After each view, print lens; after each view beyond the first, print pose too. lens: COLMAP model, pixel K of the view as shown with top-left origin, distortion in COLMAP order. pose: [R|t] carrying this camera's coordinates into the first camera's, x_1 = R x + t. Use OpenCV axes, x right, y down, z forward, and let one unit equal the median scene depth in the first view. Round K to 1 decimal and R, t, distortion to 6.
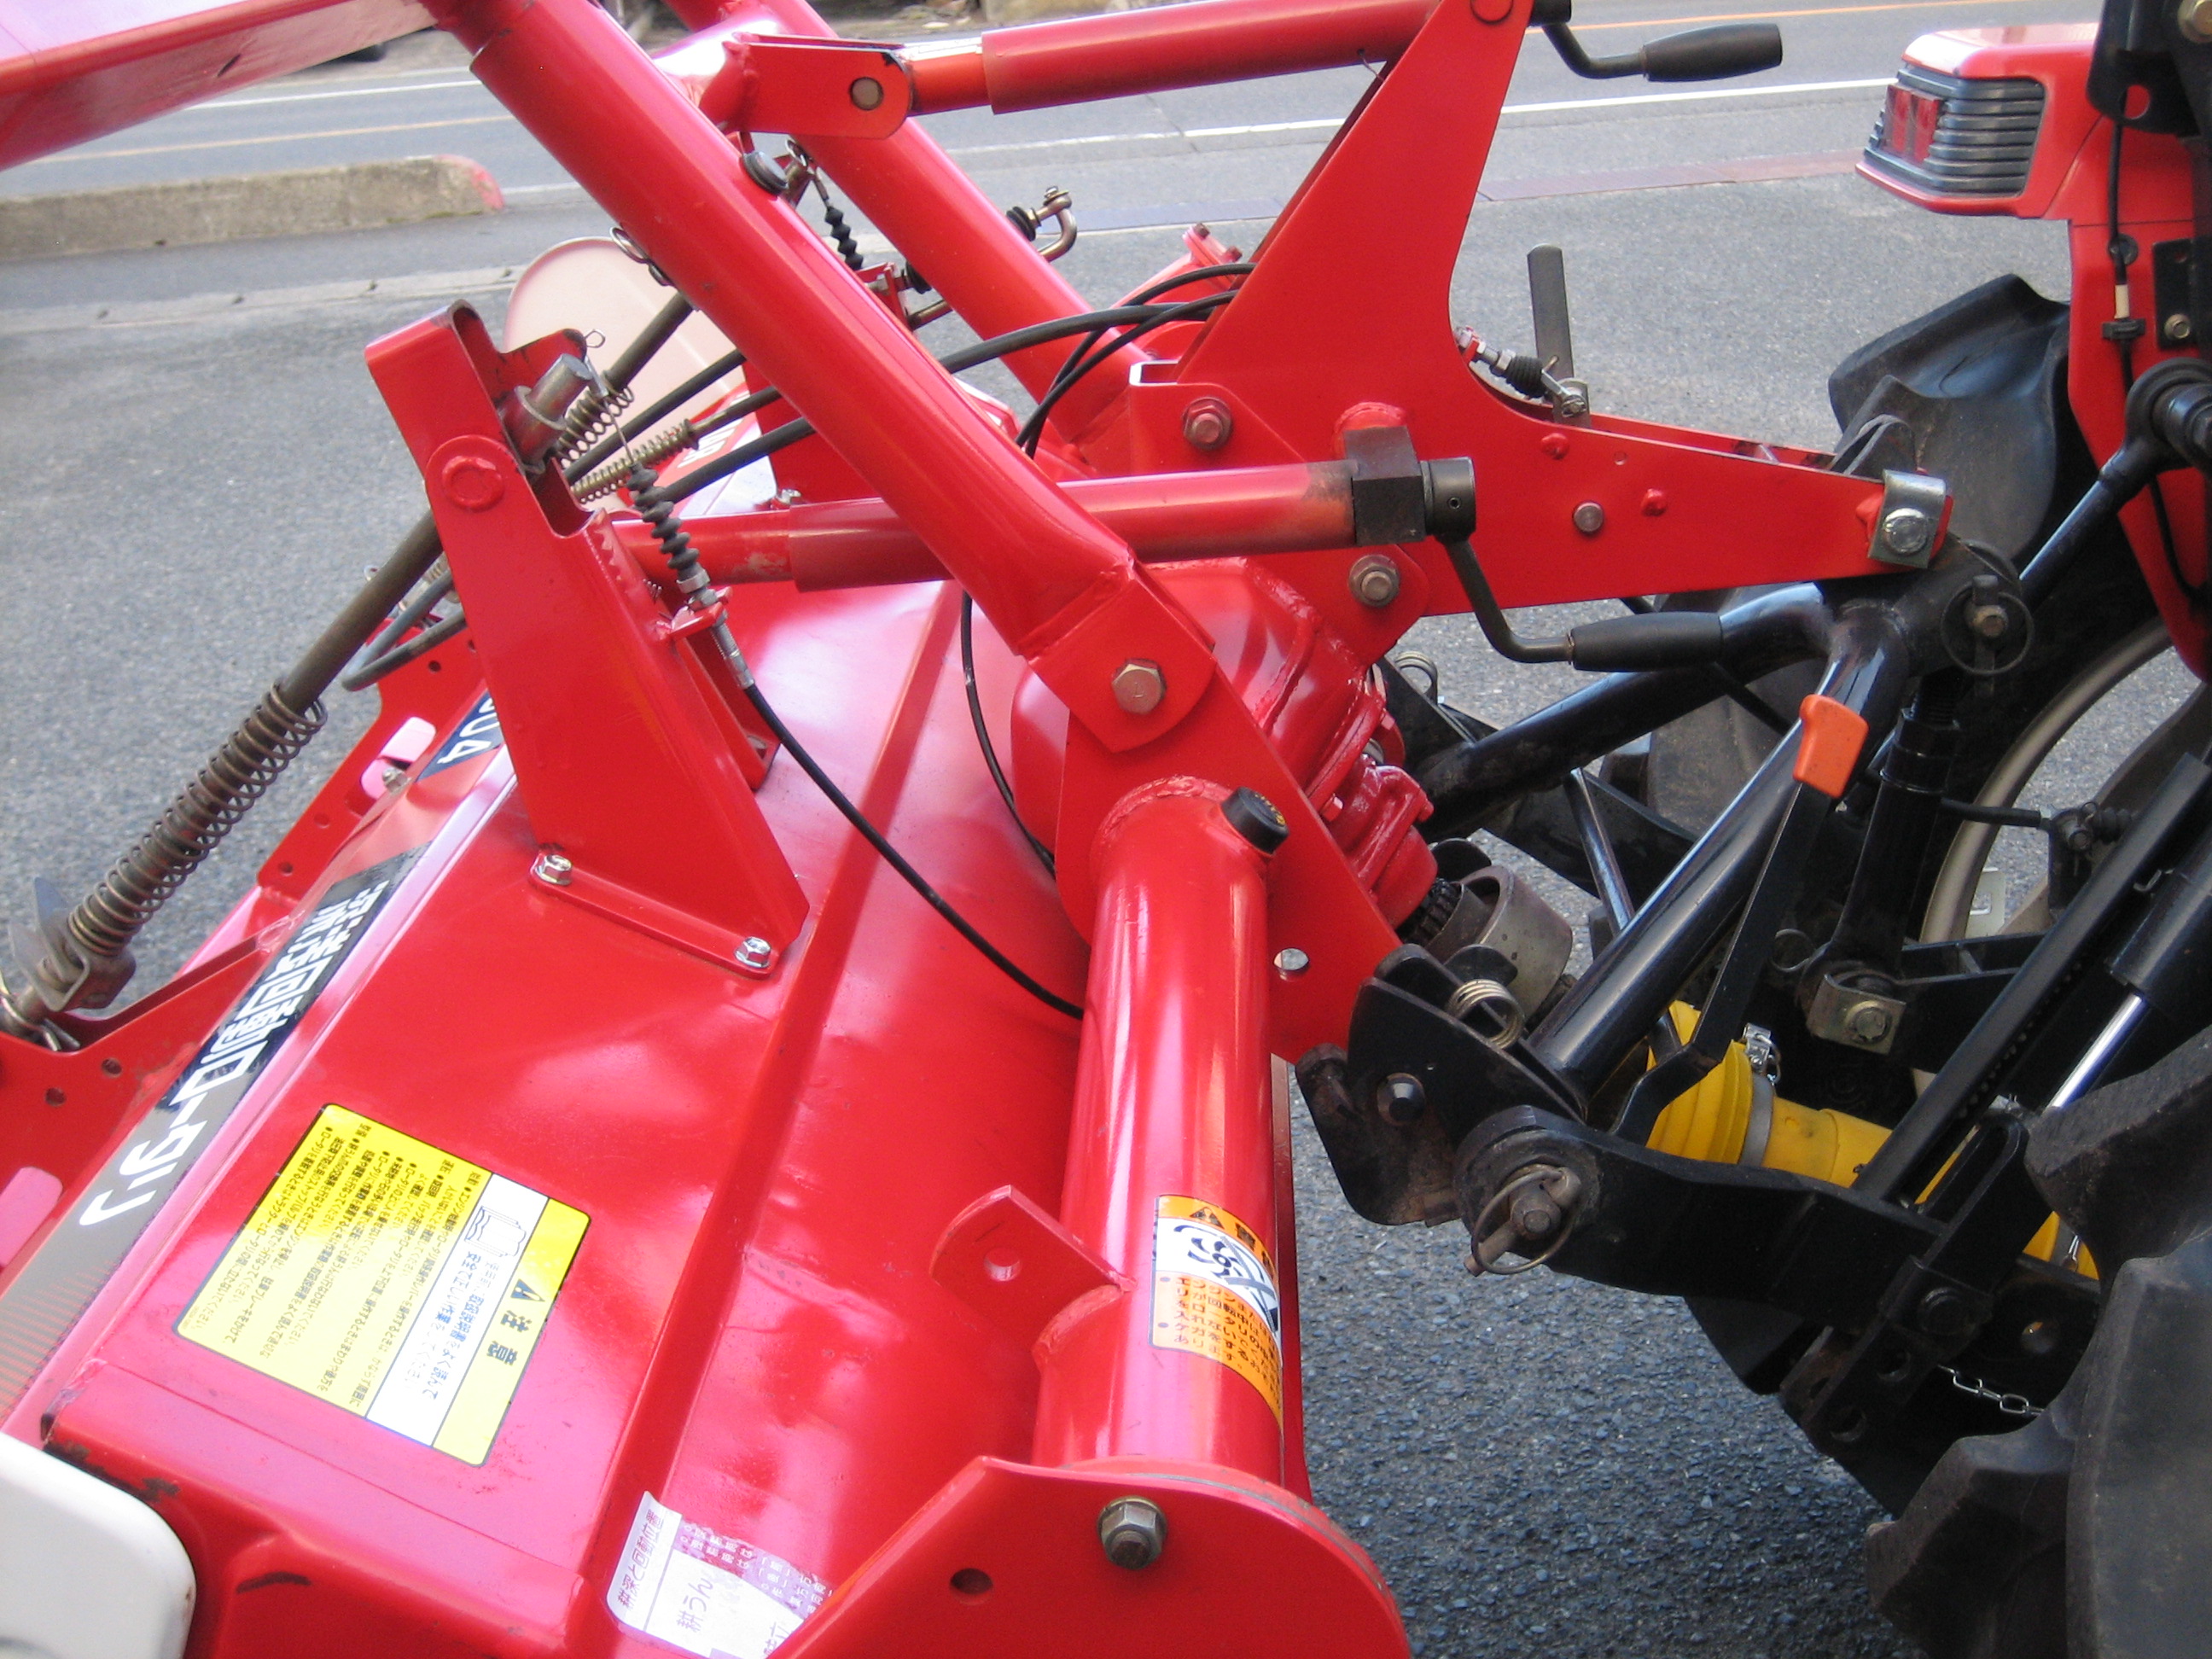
lens RADIAL K [[2886.2, 0, 1142.1], [0, 2886.2, 803.0], [0, 0, 1]] dist [-0.123824, 0.064880]
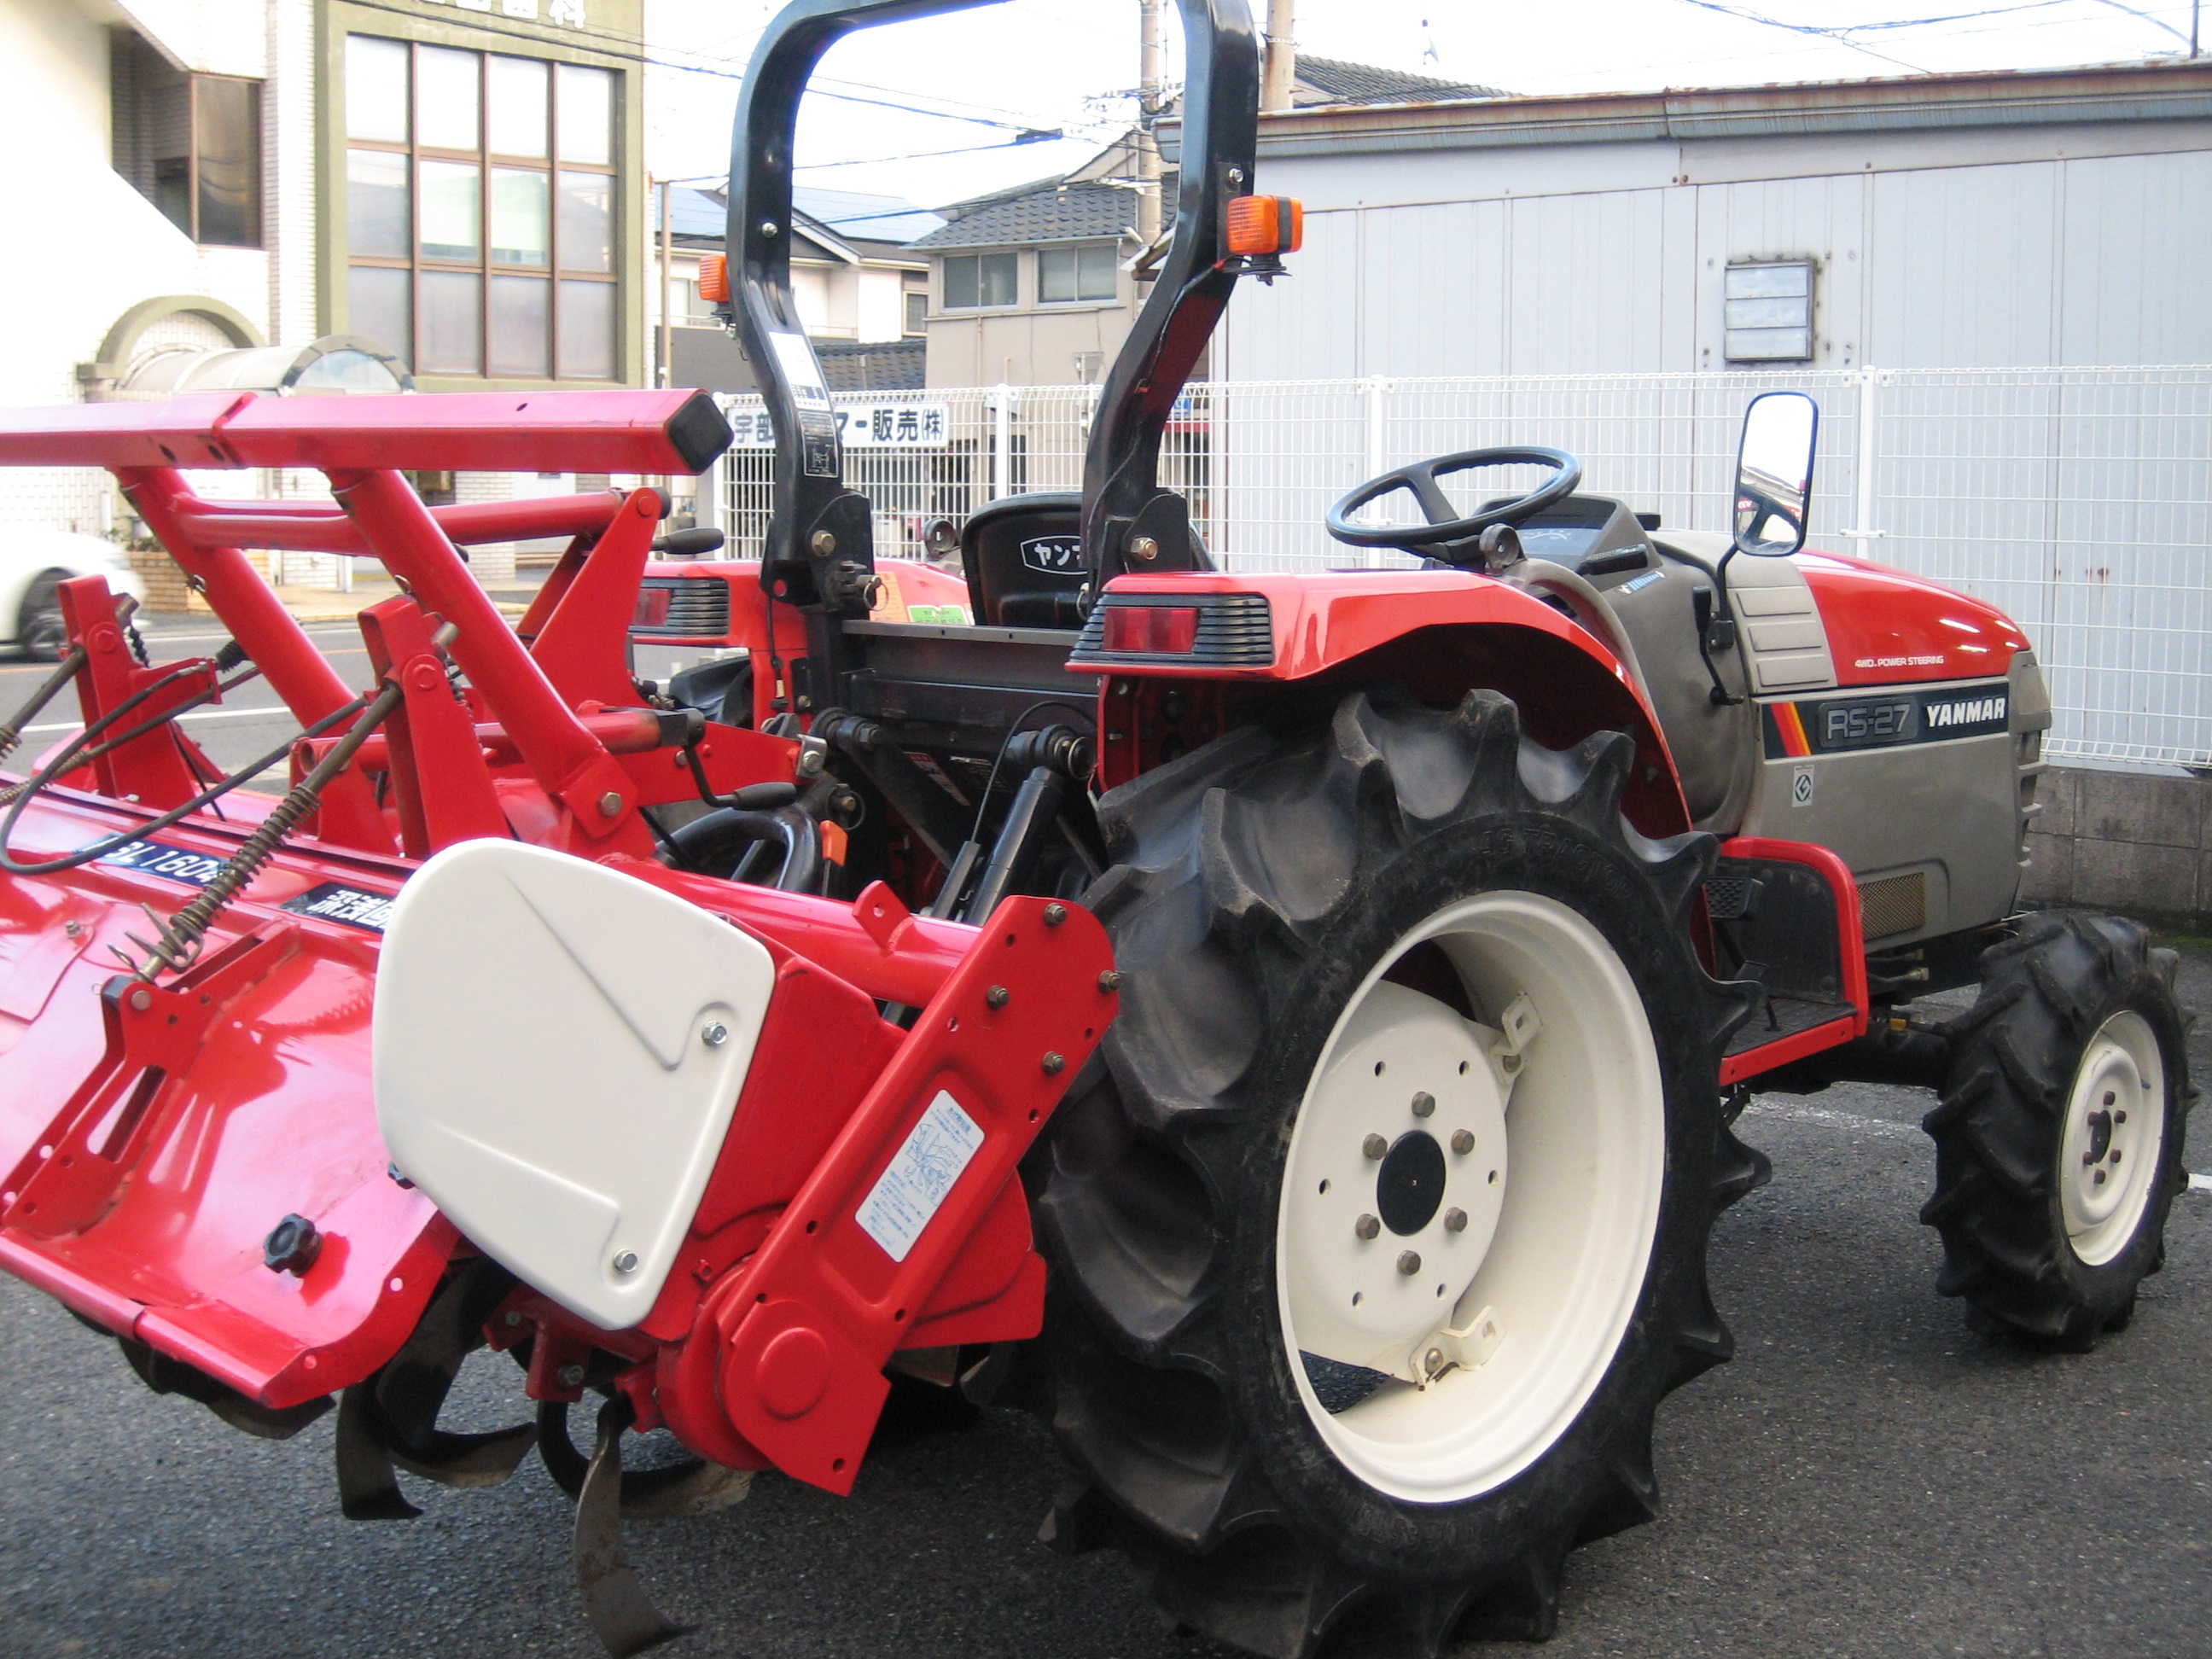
lens RADIAL K [[2886.2, 0, 1142.1], [0, 2886.2, 803.0], [0, 0, 1]] dist [-0.123824, 0.064880]
pose [[0.703073, -0.009815, 0.711050, -0.904623], [0.185455, 0.967834, -0.170014, 0.287359], [-0.686509, 0.251400, 0.682278, -0.514370]]
